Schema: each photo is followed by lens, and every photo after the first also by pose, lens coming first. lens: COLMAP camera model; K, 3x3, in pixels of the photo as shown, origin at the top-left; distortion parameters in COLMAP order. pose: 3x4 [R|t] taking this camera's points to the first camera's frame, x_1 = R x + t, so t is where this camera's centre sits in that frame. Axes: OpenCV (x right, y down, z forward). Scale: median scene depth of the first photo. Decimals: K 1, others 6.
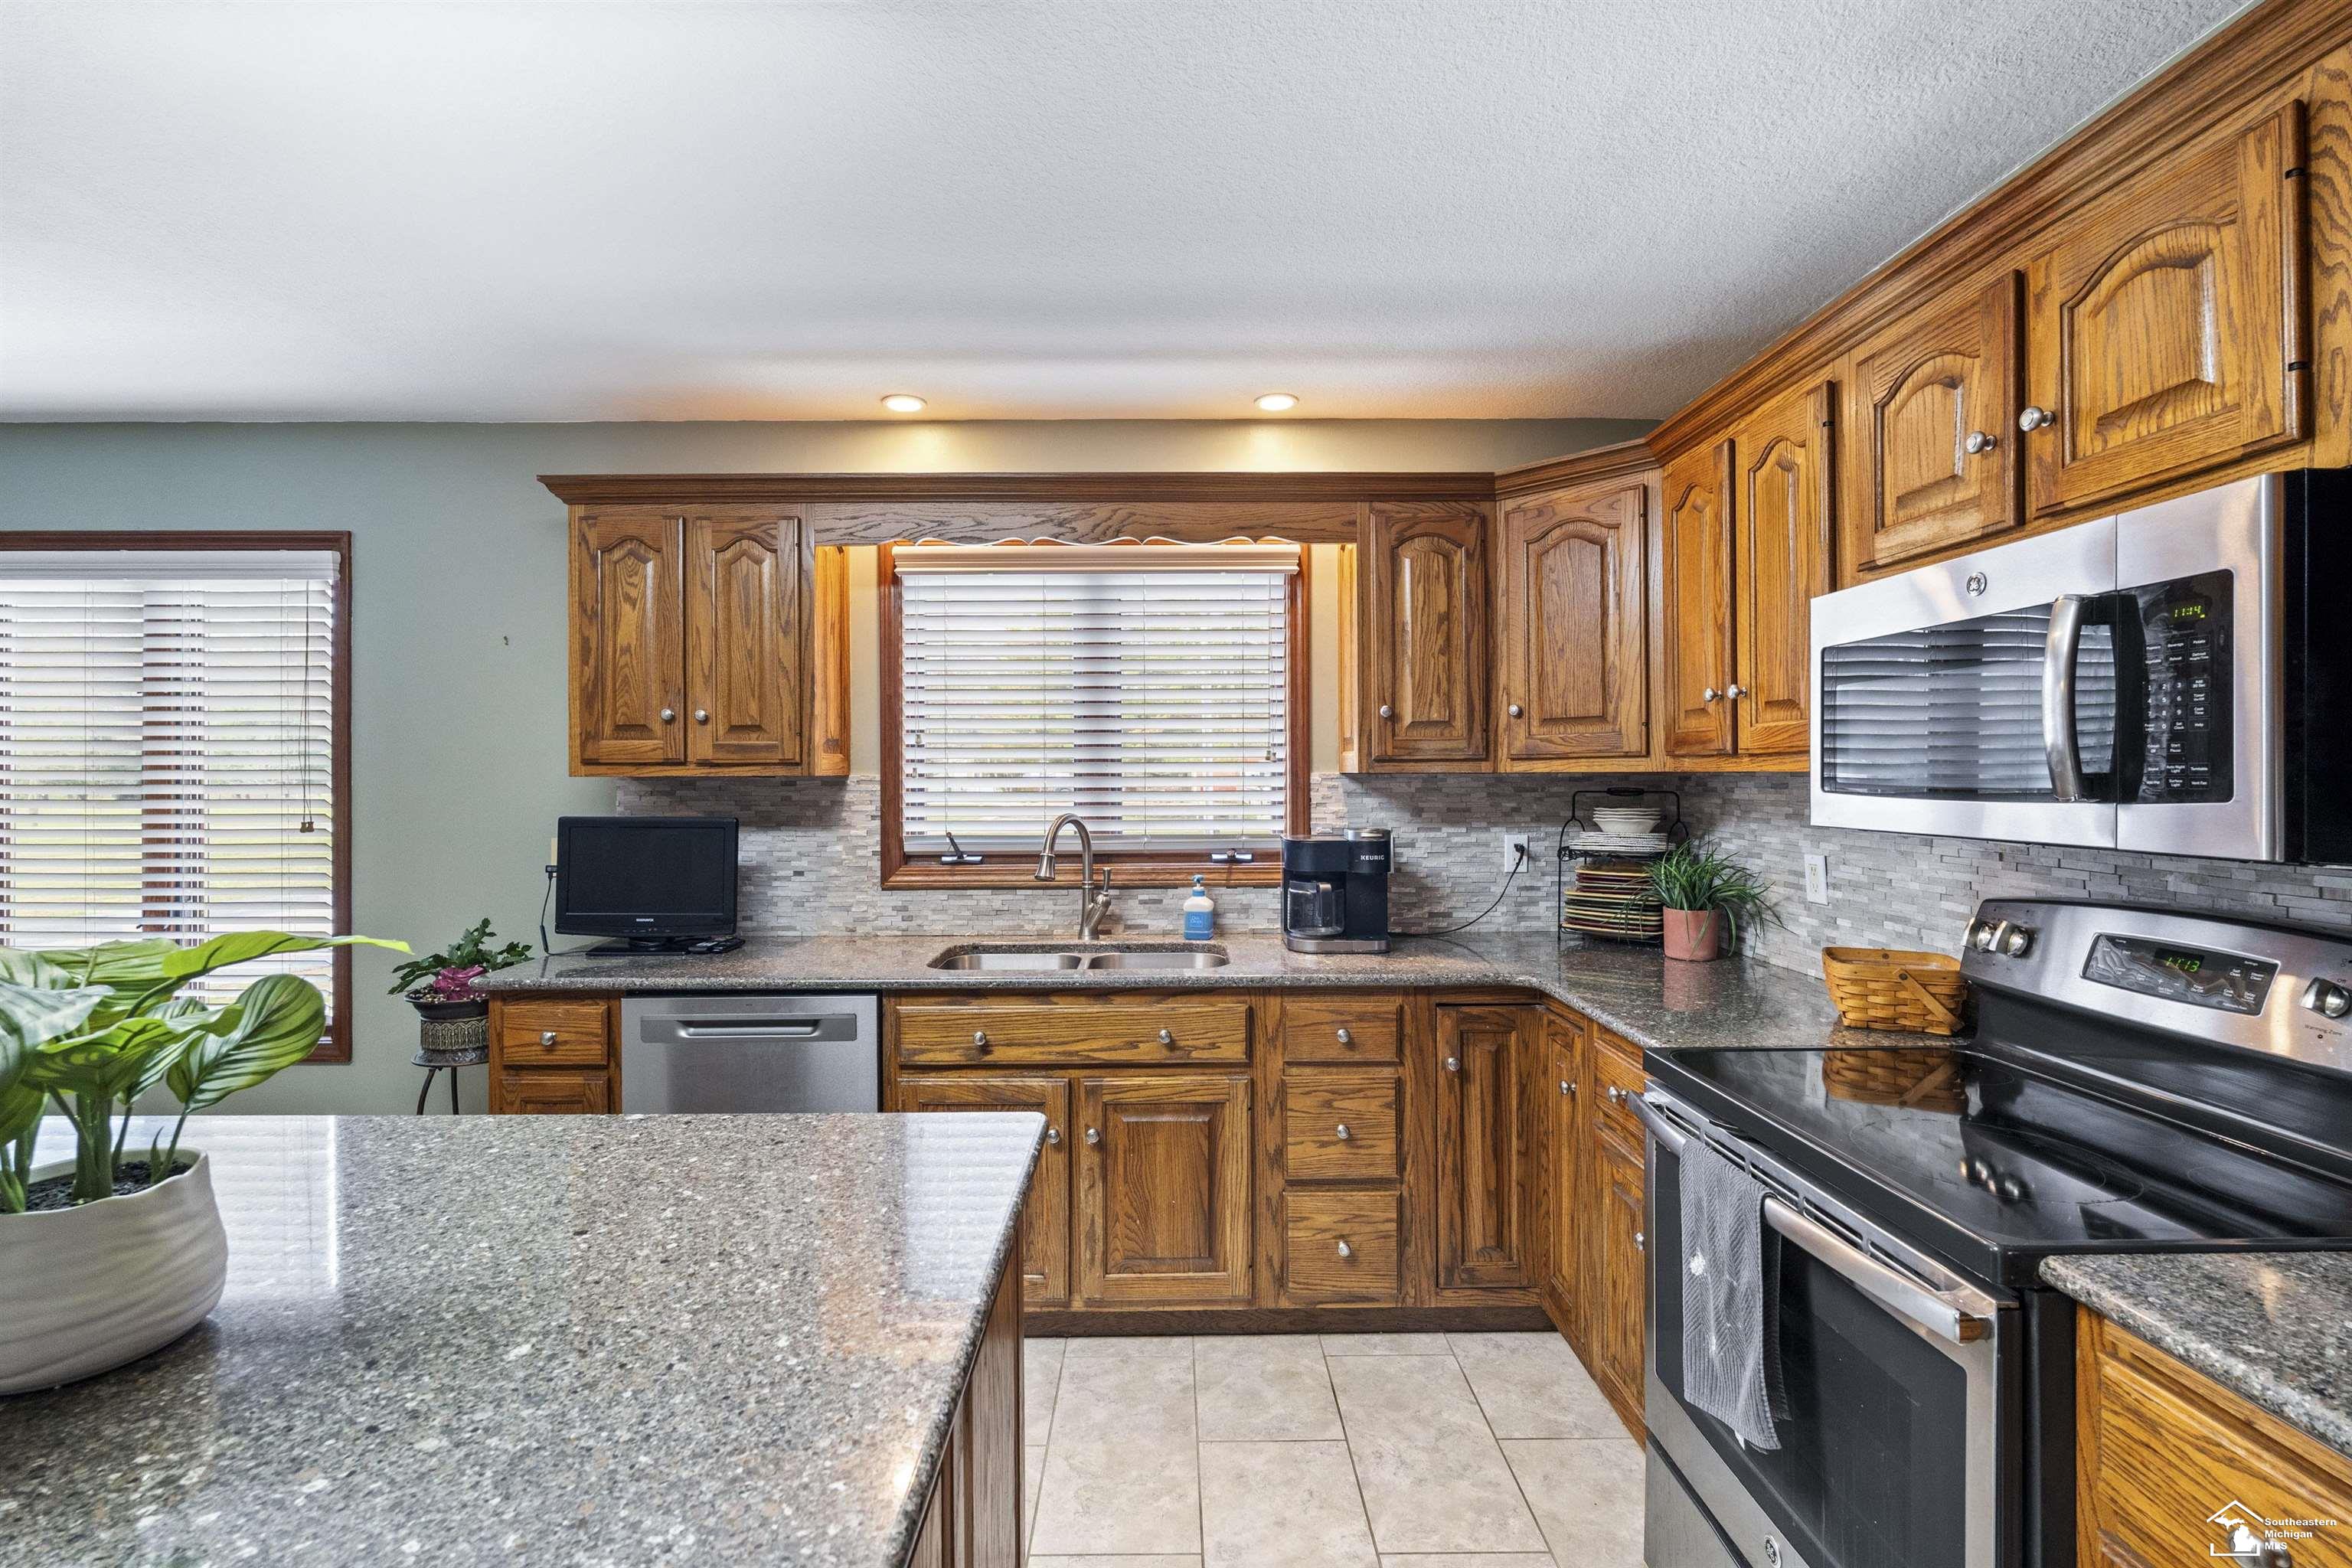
lens RADIAL K [[1032.5, 0, 1169.8], [0, 1032.5, 773.8], [0, 0, 1]] dist [-0.006518, -0.000955]
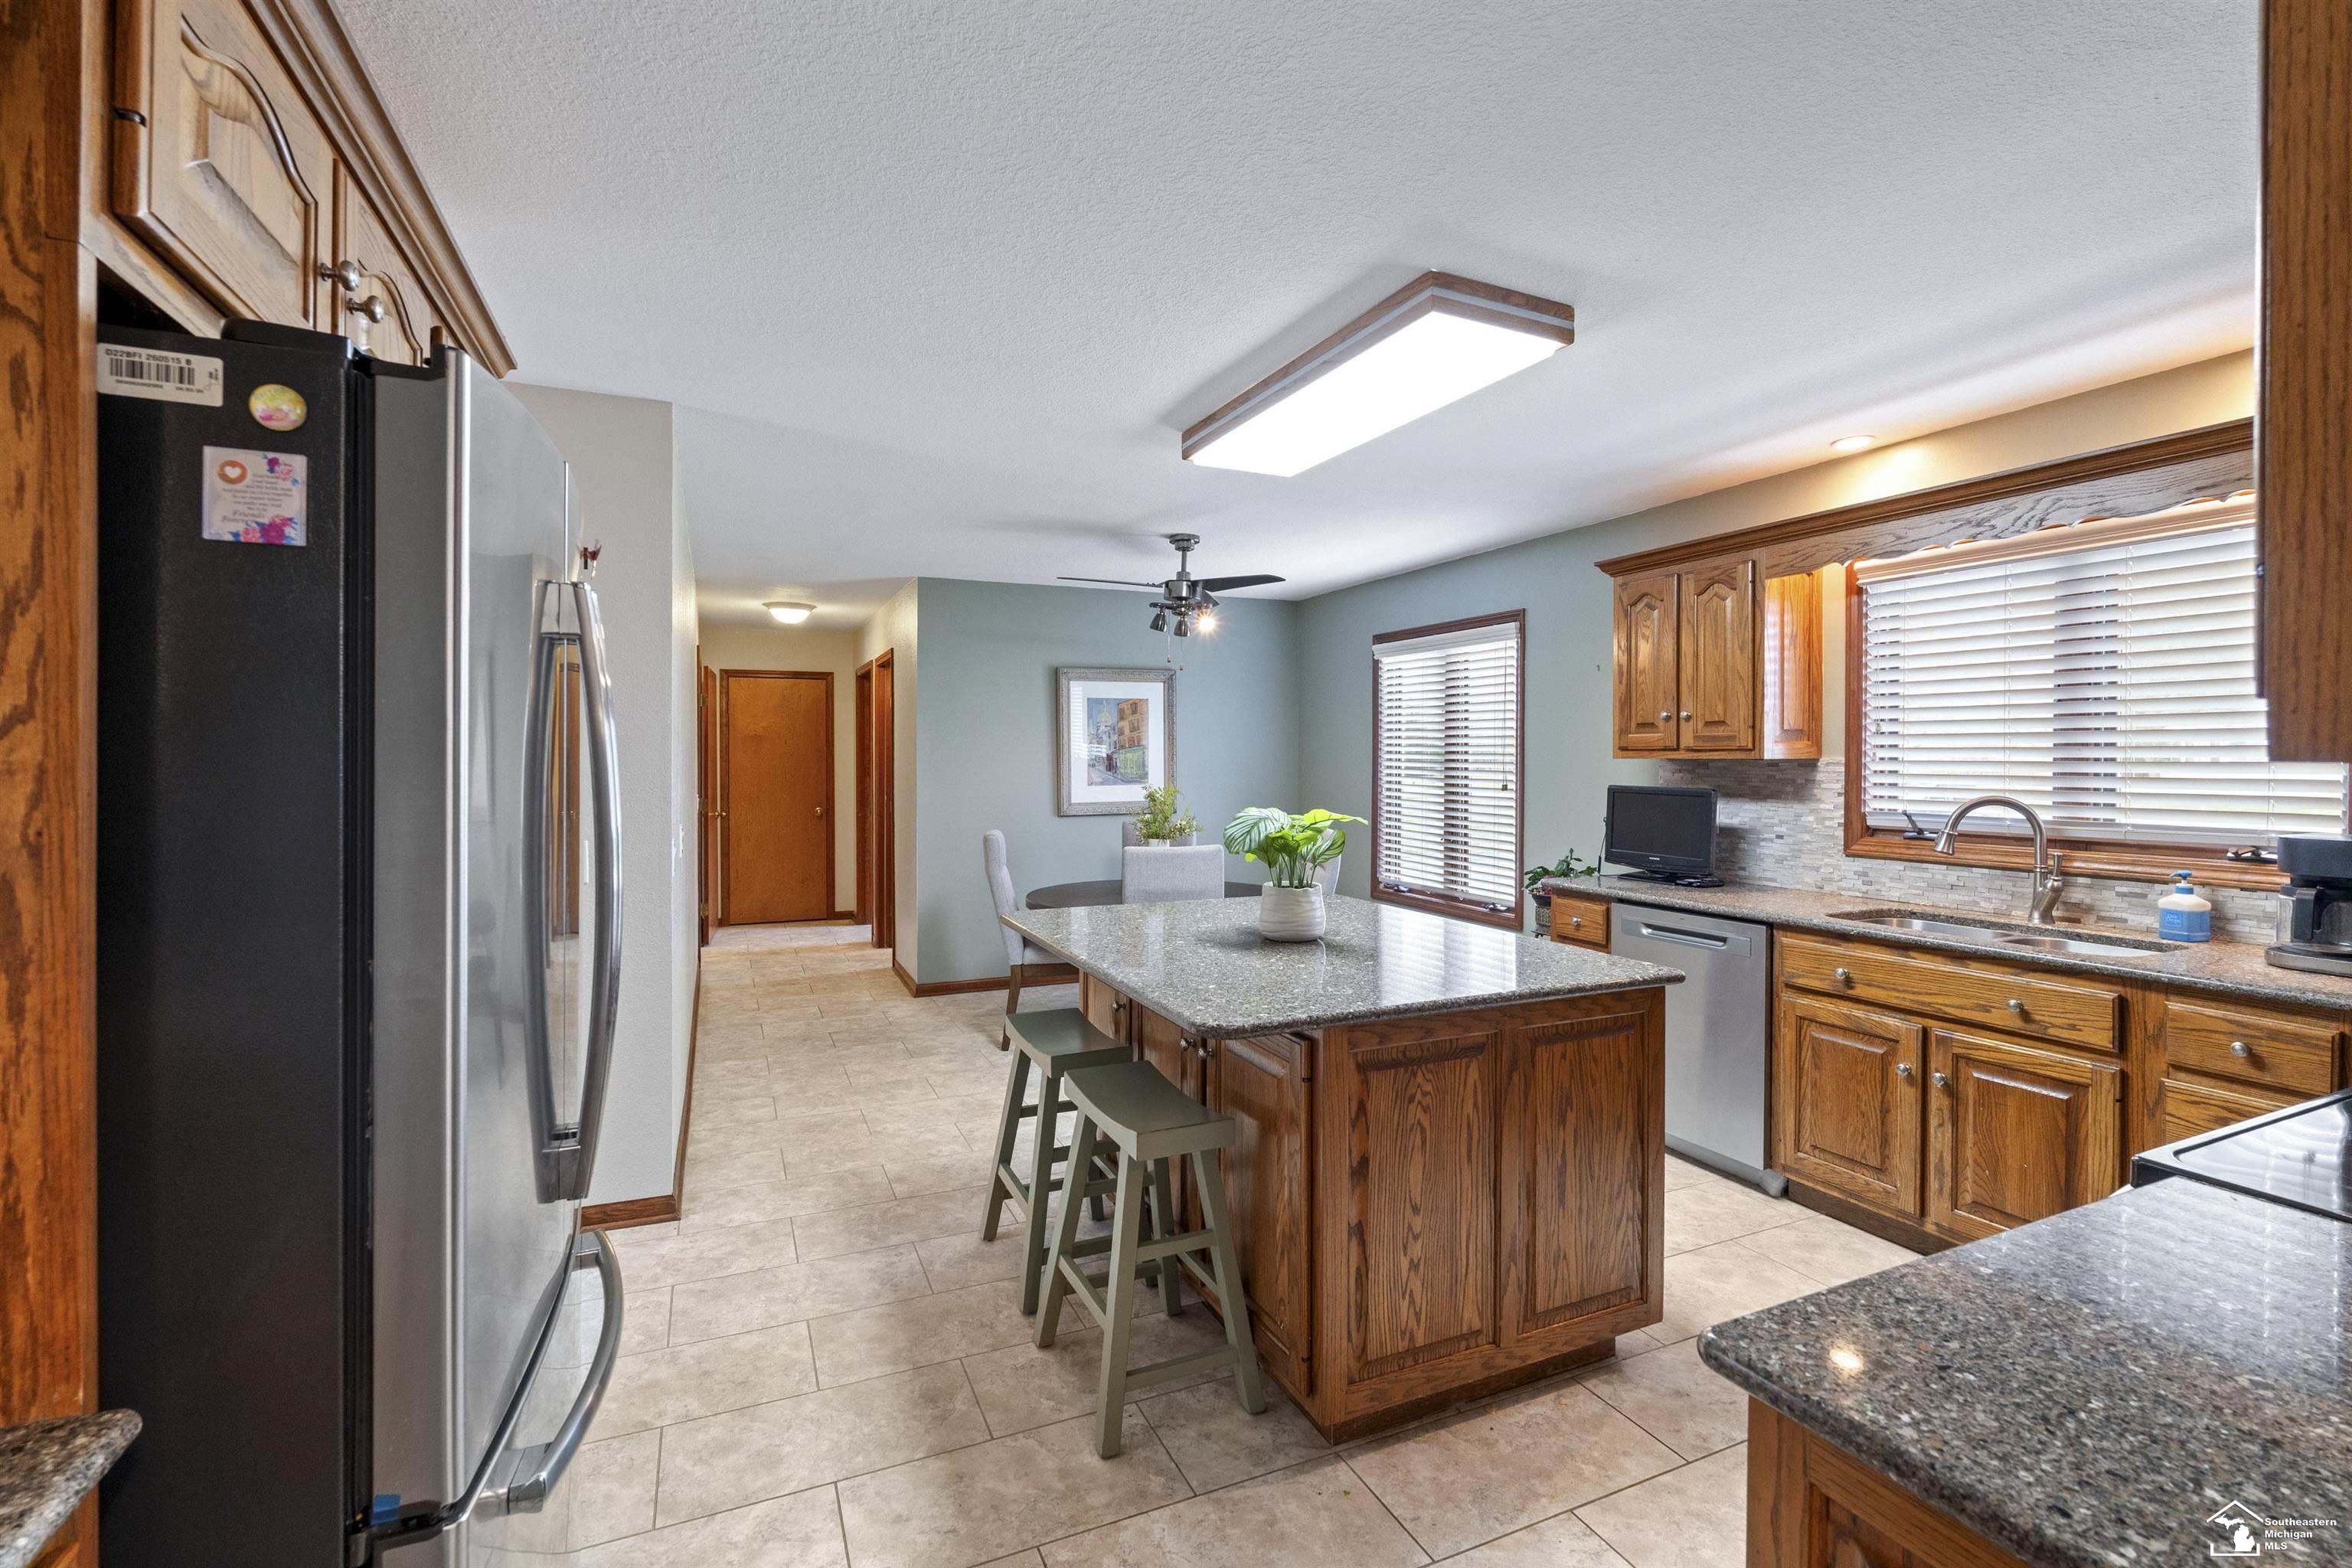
lens RADIAL K [[1032.5, 0, 1178.9], [0, 1032.5, 762.3], [0, 0, 1]] dist [-0.006518, -0.000955]
pose [[0.403785, 0.008901, -0.914811, 0.535161], [-0.003416, 0.999960, 0.008222, -0.001667], [0.914848, -0.000195, 0.403799, -0.186332]]
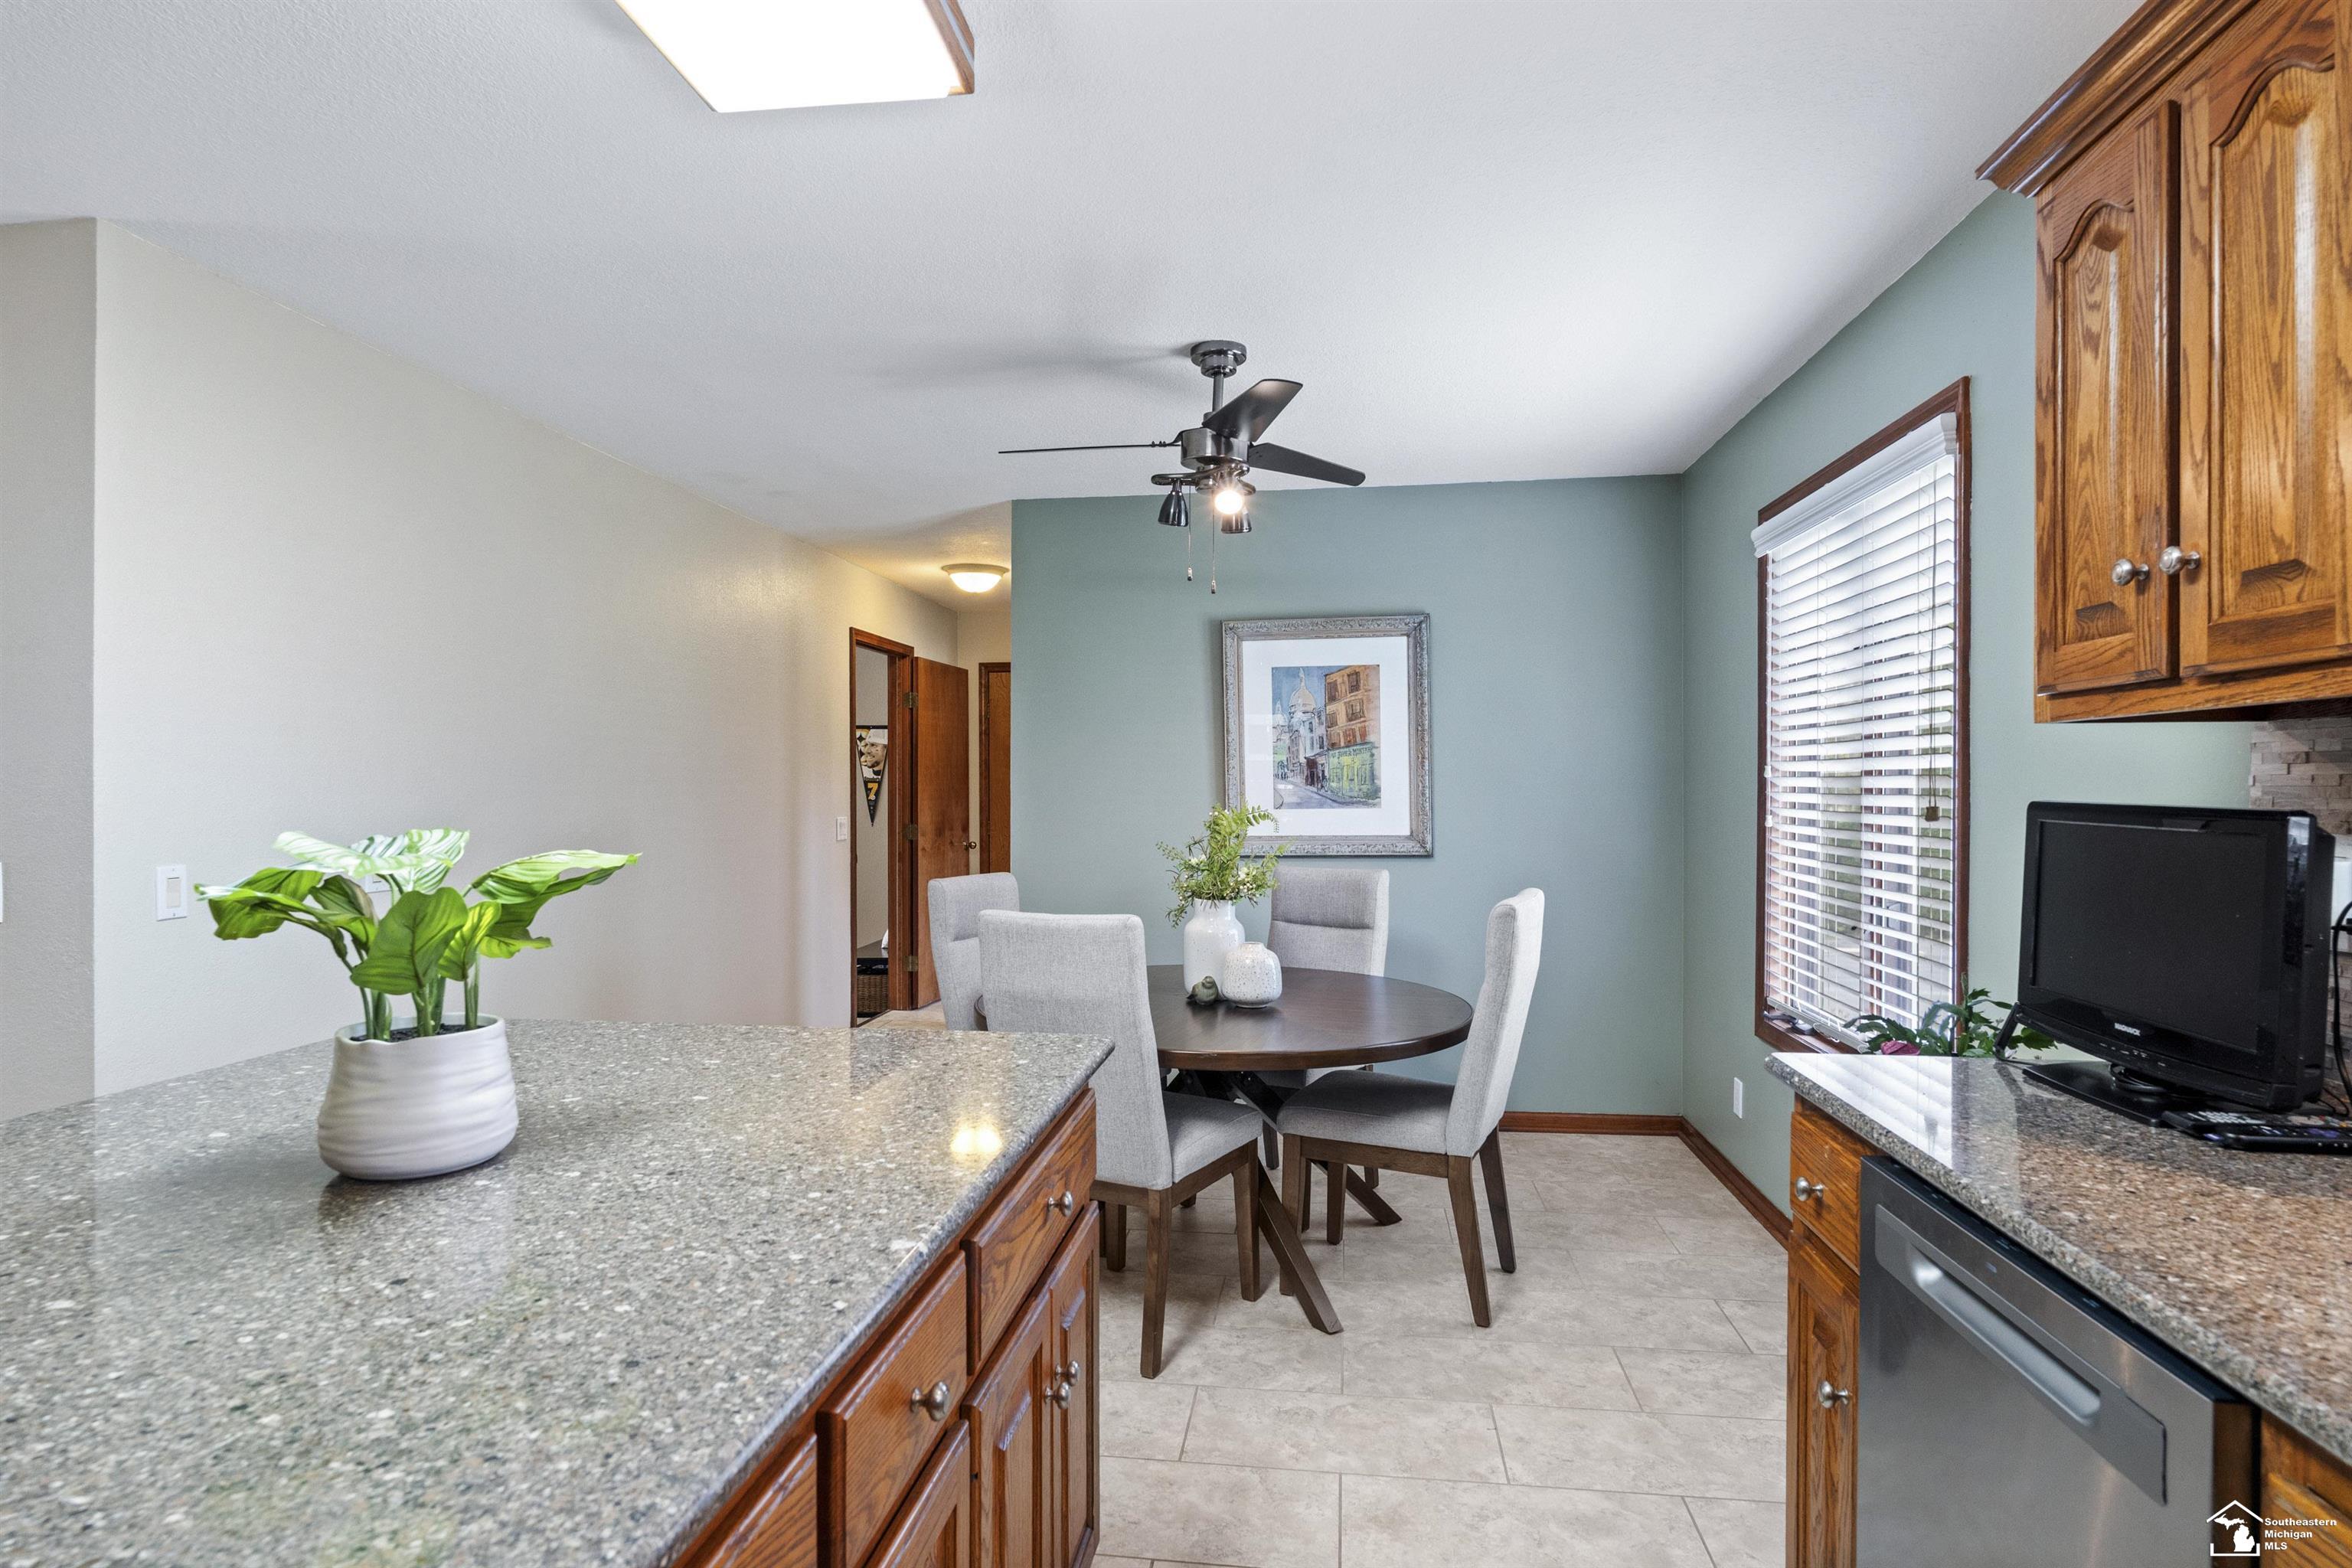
lens RADIAL K [[1266.6, 0, 1170.9], [0, 1266.6, 789.0], [0, 0, 1]] dist [-0.002287, -0.000749]
pose [[-0.139273, 0.006706, -0.990231, 0.102375], [0.000924, 0.999978, 0.006642, 0.031357], [0.990254, 0.000010, -0.139276, 0.658044]]
